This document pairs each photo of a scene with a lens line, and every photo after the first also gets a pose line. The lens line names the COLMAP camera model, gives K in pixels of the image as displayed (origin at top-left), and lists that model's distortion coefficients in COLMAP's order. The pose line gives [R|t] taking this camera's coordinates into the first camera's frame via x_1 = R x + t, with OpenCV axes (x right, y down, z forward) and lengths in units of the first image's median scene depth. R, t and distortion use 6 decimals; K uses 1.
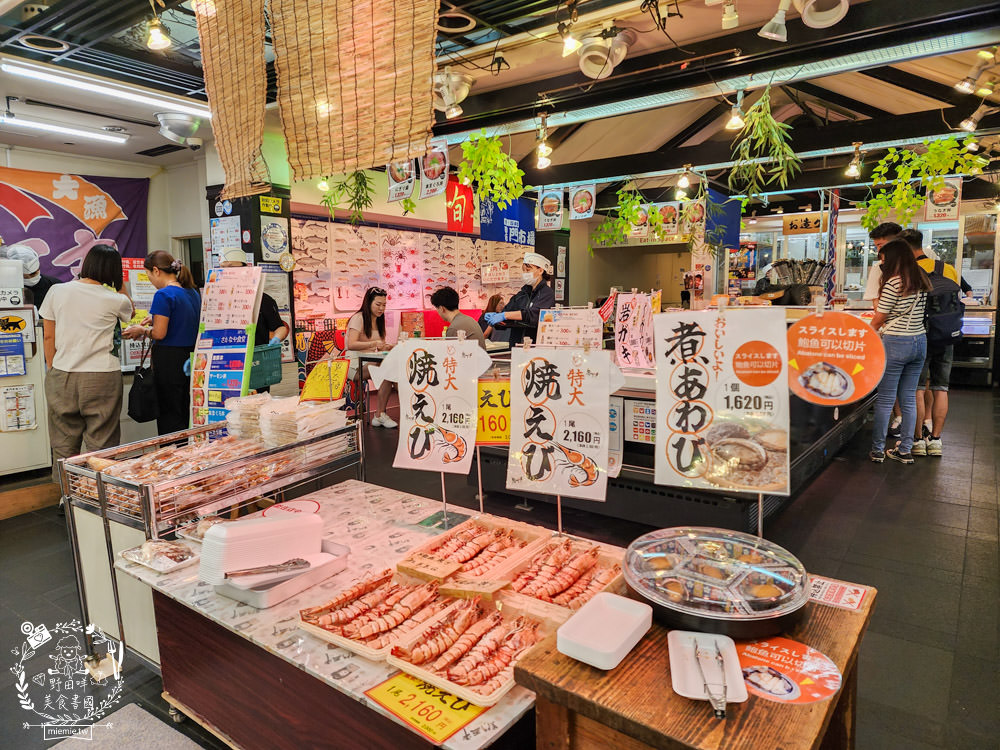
lens RADIAL K [[668.3, 0, 494.8], [0, 668.3, 370.0], [0, 0, 1]] dist [0.045544, -0.042603]
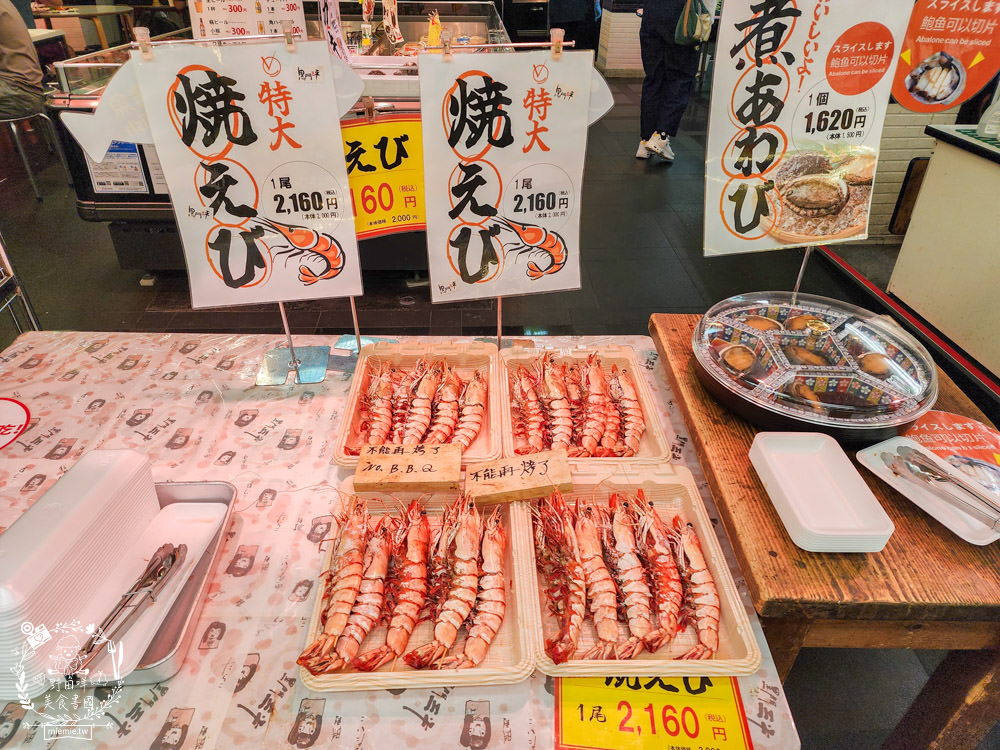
lens RADIAL K [[668.3, 0, 497.3], [0, 668.3, 376.6], [0, 0, 1]] dist [0.045544, -0.042603]
pose [[0.792826, -0.305588, 0.527298, -0.349994], [0.061897, 0.901106, 0.429157, -0.034748], [-0.606297, -0.307609, 0.733336, 0.576088]]
